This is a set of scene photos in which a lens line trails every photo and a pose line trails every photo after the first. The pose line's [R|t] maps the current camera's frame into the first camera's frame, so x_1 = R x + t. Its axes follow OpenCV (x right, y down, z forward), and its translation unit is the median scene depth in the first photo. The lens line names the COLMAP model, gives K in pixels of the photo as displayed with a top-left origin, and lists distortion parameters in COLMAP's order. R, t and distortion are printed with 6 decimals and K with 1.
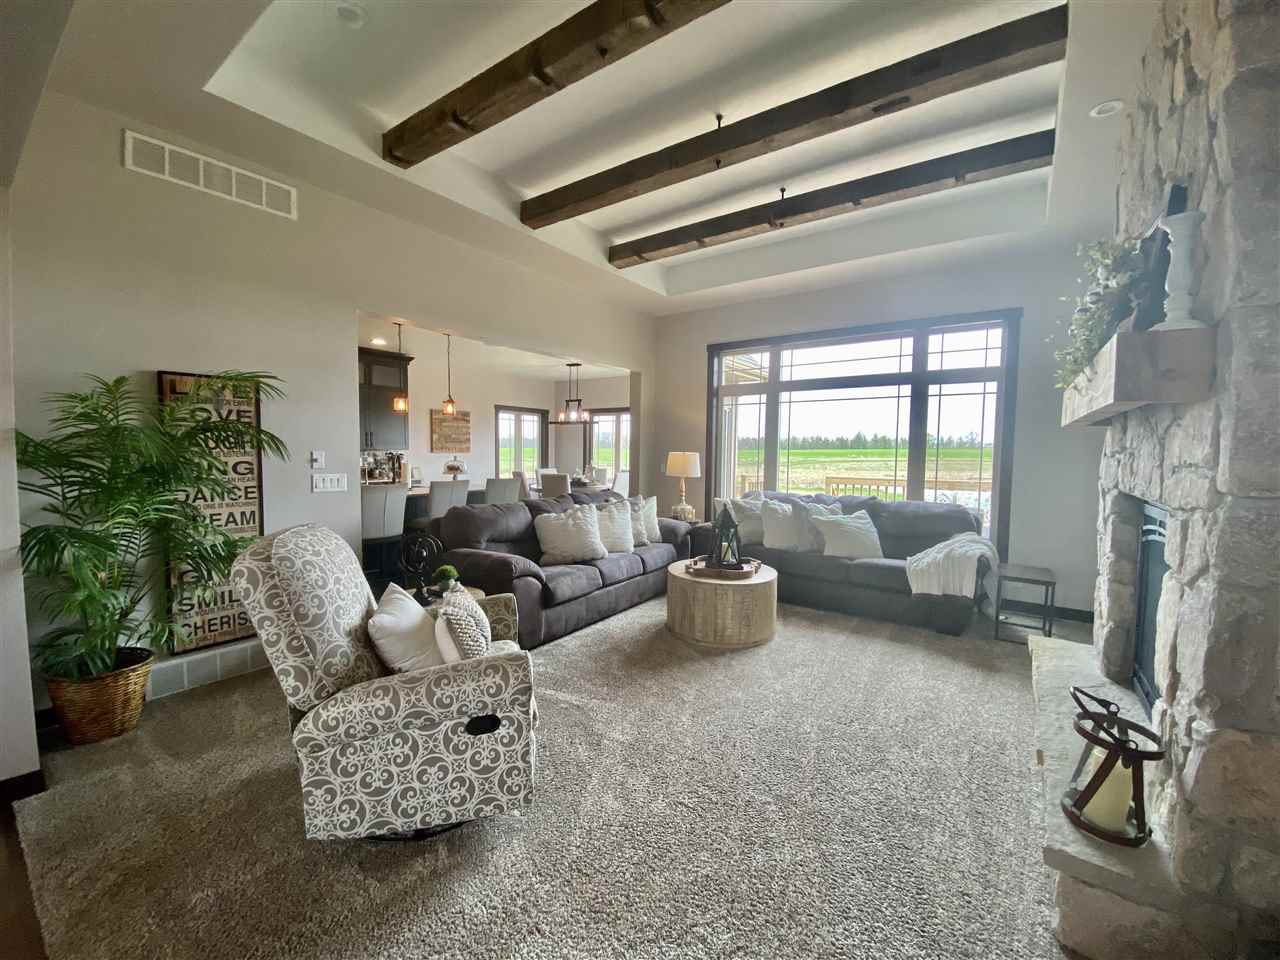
lens RADIAL K [[519.2, 0, 636.6], [0, 519.2, 477.2], [0, 0, 1]] dist [0.020259, -0.021031]
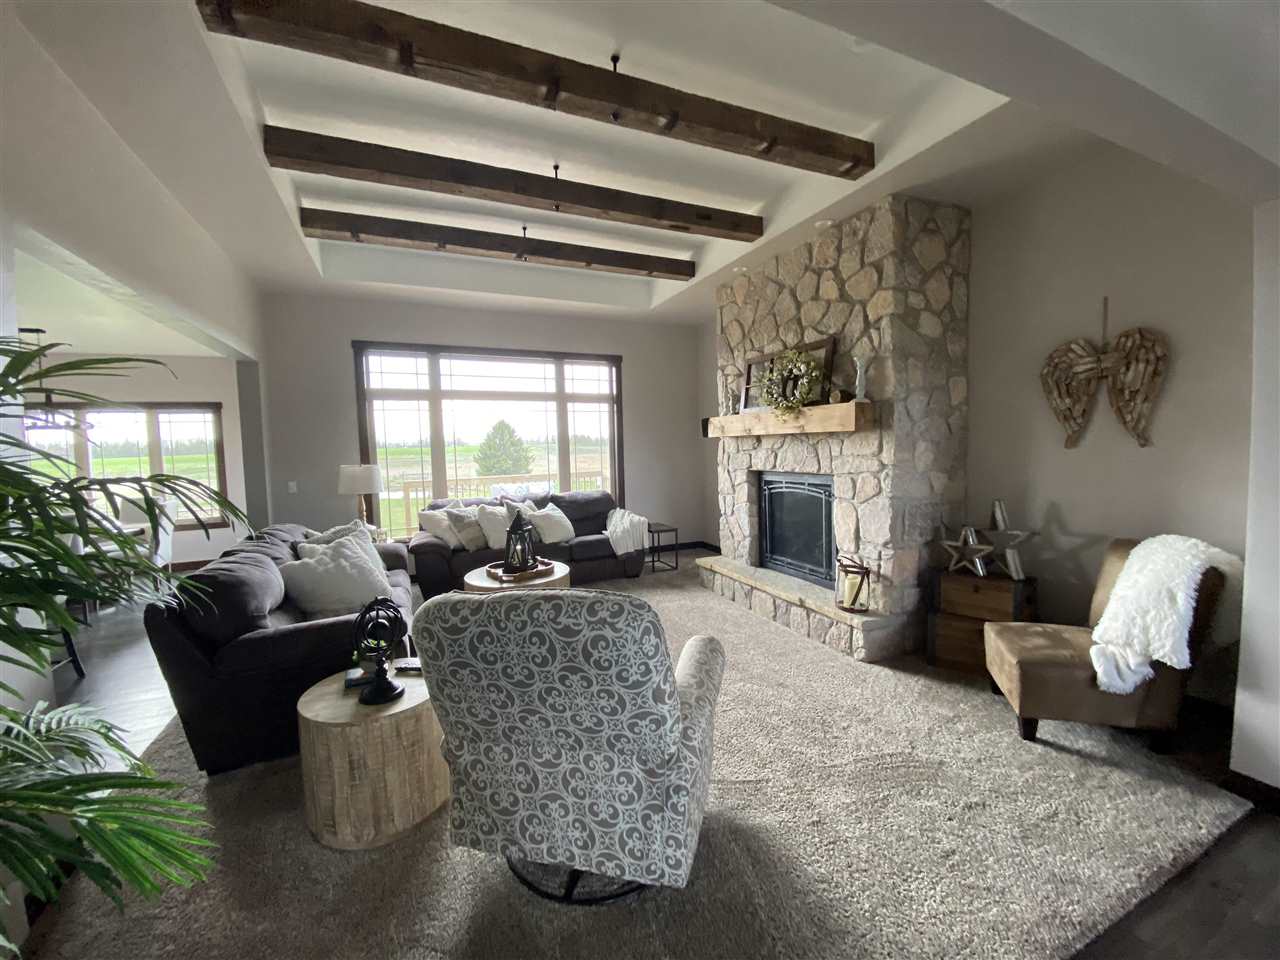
lens RADIAL K [[519.2, 0, 636.6], [0, 519.2, 477.2], [0, 0, 1]] dist [0.020259, -0.021031]
pose [[0.524868, -0.068864, 0.848393, -0.476014], [0.072821, 0.996700, 0.035851, -0.024674], [-0.848063, 0.042963, 0.528151, 0.168477]]
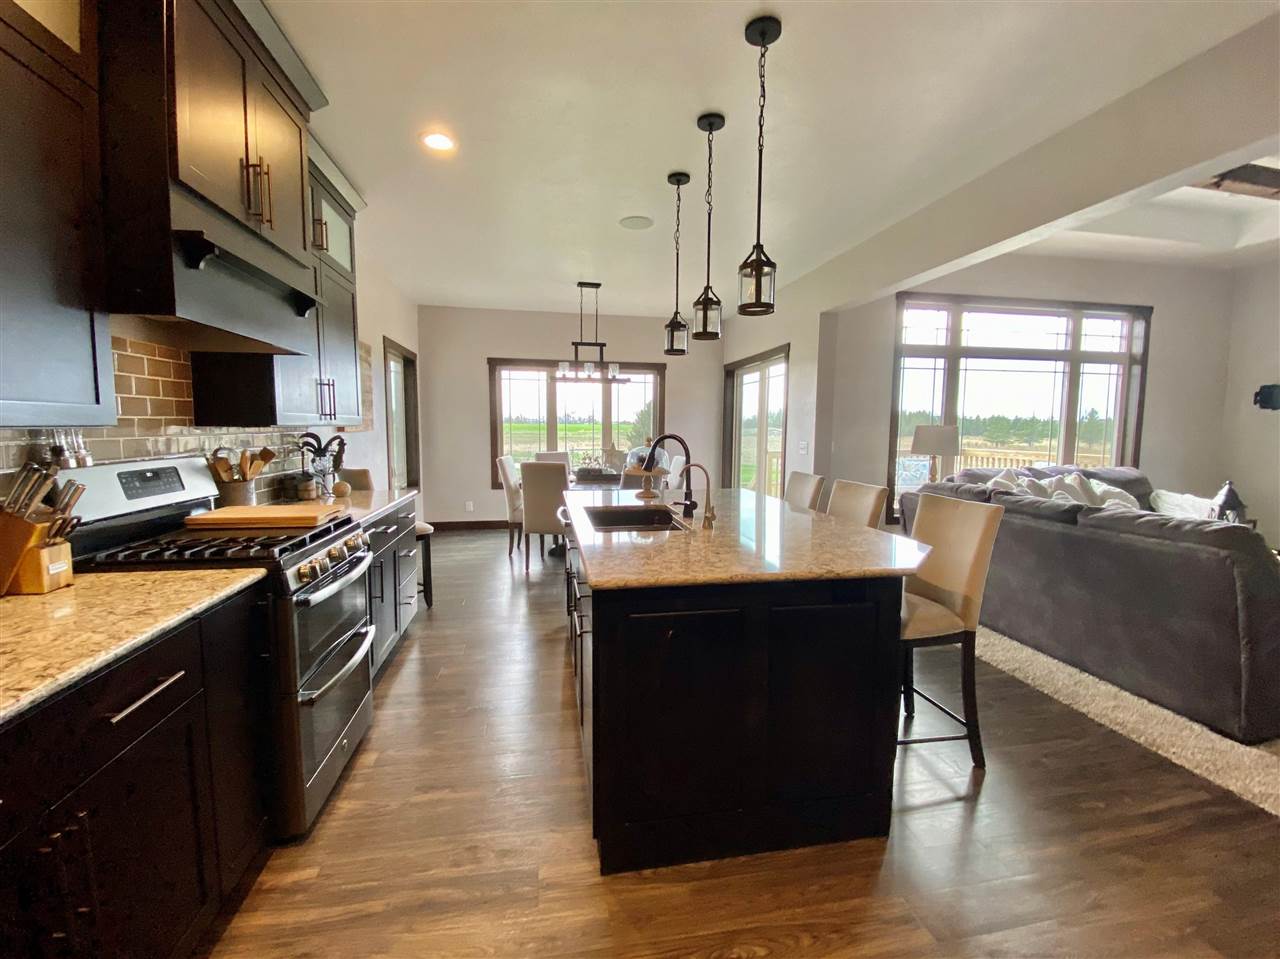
lens RADIAL K [[519.2, 0, 636.6], [0, 519.2, 476.7], [0, 0, 1]] dist [0.020259, -0.021031]
pose [[0.705344, -0.100301, 0.701733, -0.917399], [0.039140, 0.993939, 0.102726, -0.089256], [-0.707784, -0.044991, 0.704995, 0.888887]]
